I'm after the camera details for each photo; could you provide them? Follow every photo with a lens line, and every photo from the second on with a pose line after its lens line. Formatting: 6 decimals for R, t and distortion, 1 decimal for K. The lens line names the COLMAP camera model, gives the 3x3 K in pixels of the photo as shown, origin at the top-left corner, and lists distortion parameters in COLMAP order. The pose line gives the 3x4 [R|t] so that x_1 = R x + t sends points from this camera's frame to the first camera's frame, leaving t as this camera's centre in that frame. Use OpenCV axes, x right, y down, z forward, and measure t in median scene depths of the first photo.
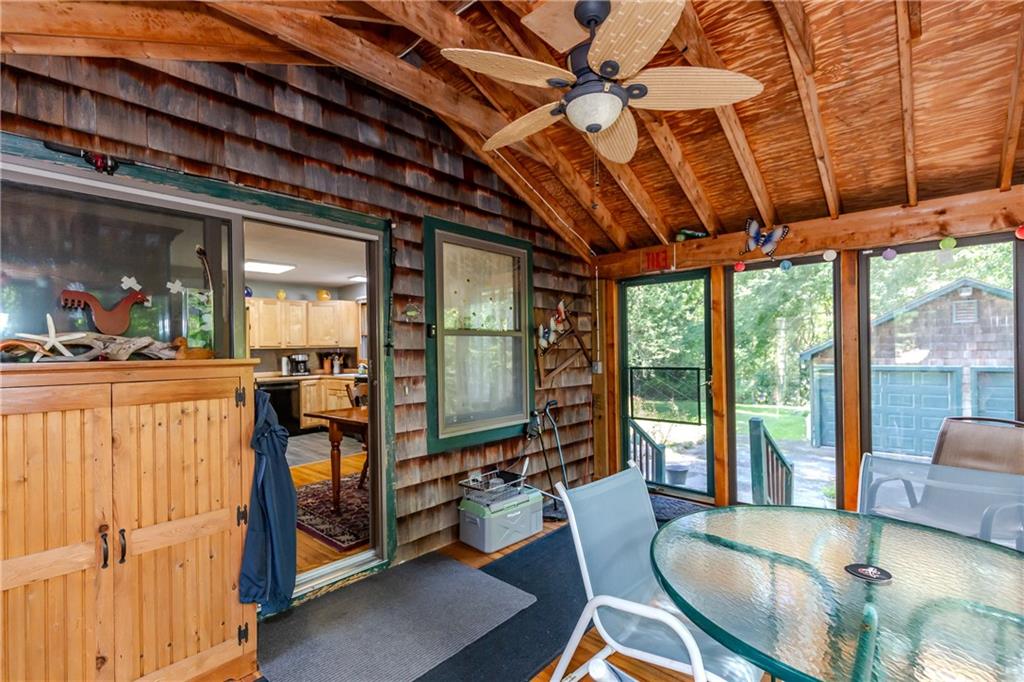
lens RADIAL K [[467.4, 0, 516.4], [0, 467.4, 347.6], [0, 0, 1]] dist [0.003699, -0.000427]
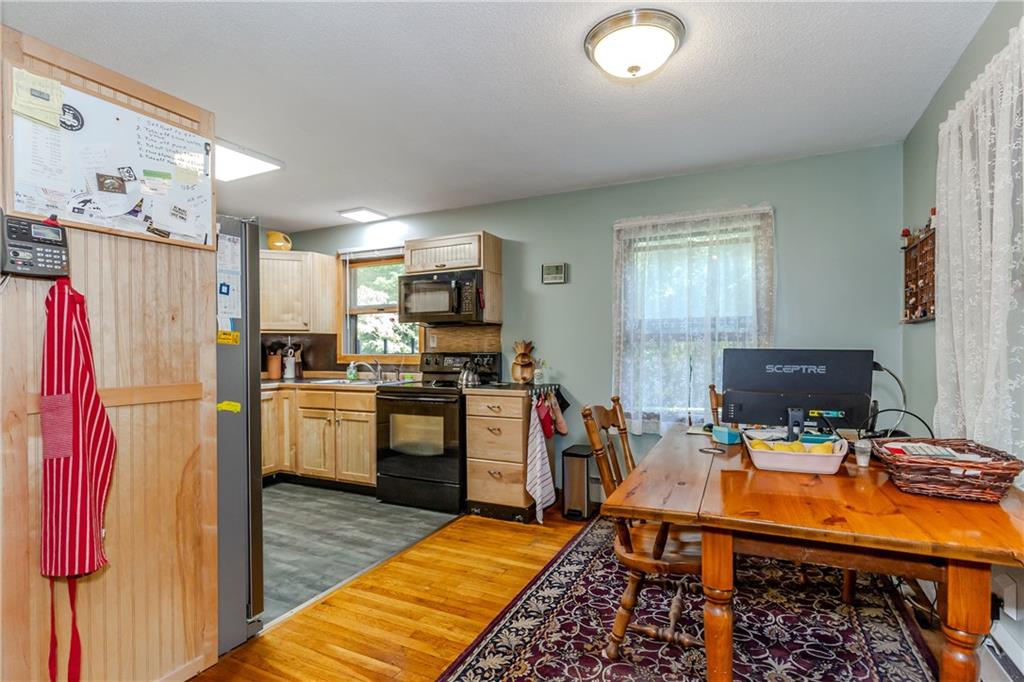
lens RADIAL K [[515.0, 0, 537.6], [0, 515.0, 349.3], [0, 0, 1]] dist [0.006540, -0.002990]
pose [[0.950416, 0.015144, 0.310613, -0.310250], [-0.015486, 0.999879, -0.001362, 0.015072], [-0.310596, -0.003515, 0.950535, 0.310379]]
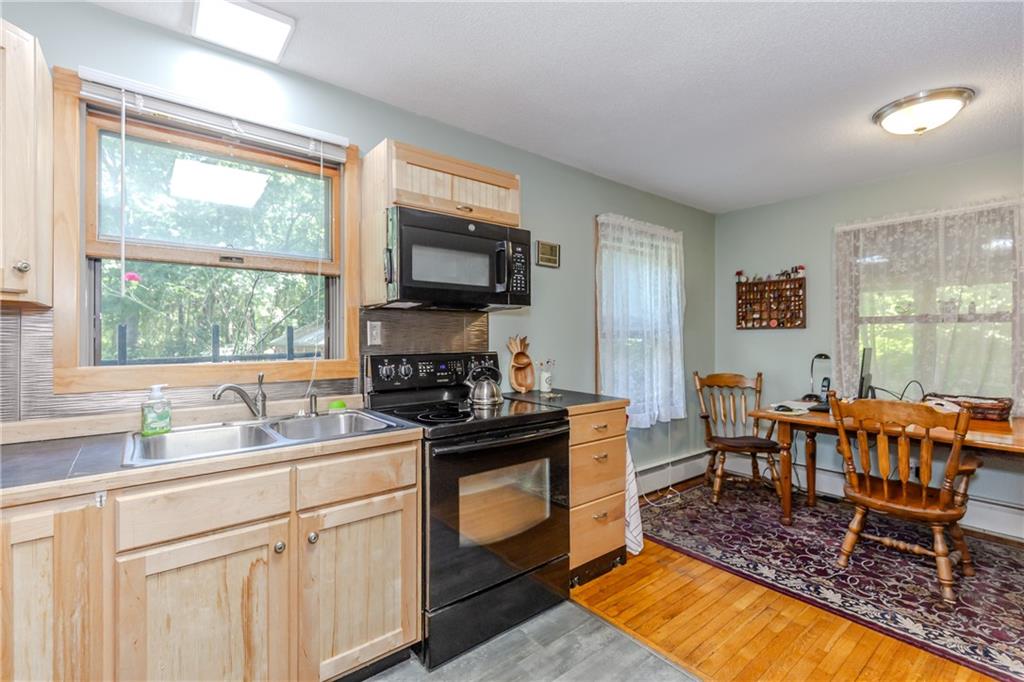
lens RADIAL K [[467.4, 0, 509.6], [0, 467.4, 335.2], [0, 0, 1]] dist [0.003699, -0.000427]
pose [[0.129089, 0.019947, 0.991432, -0.529657], [-0.008819, 0.999781, -0.018967, 0.012263], [-0.991594, -0.006295, 0.129237, 0.804307]]
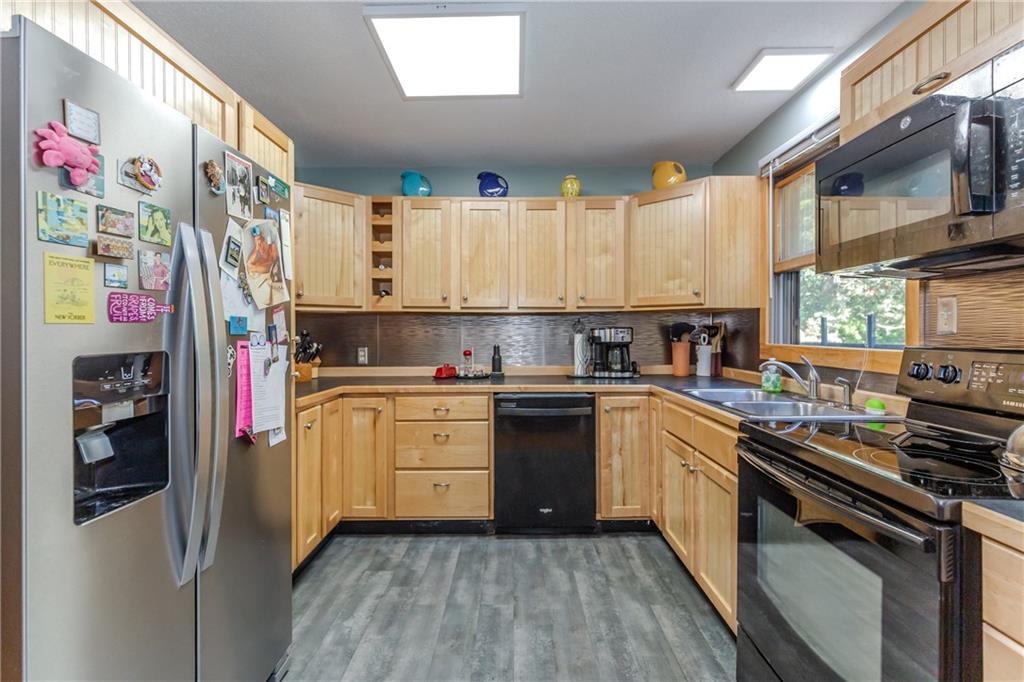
lens RADIAL K [[467.4, 0, 510.3], [0, 467.4, 328.6], [0, 0, 1]] dist [0.003699, -0.000427]
pose [[0.668963, 0.014816, -0.743148, -0.213250], [-0.008537, 0.999889, 0.012249, 0.011110], [0.743247, -0.001850, 0.669015, 0.652577]]
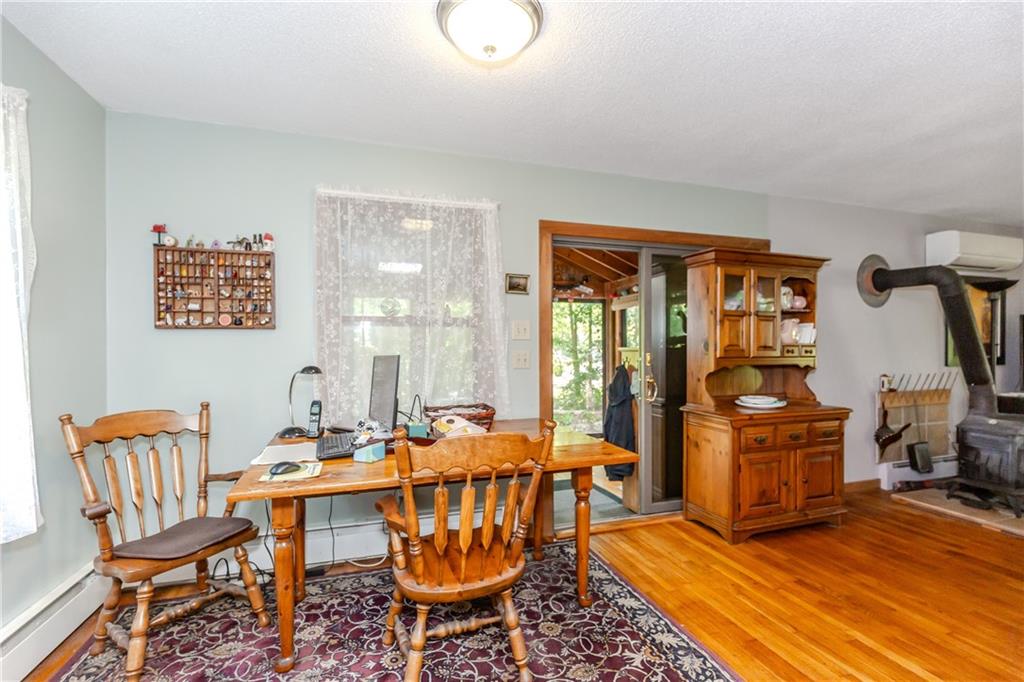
lens RADIAL K [[467.4, 0, 522.3], [0, 467.4, 351.3], [0, 0, 1]] dist [0.003699, -0.000427]
pose [[-0.877133, 0.016270, 0.479971, -0.297681], [0.015671, 0.999863, -0.005255, 0.013104], [-0.479991, 0.002913, -0.877268, 0.762442]]
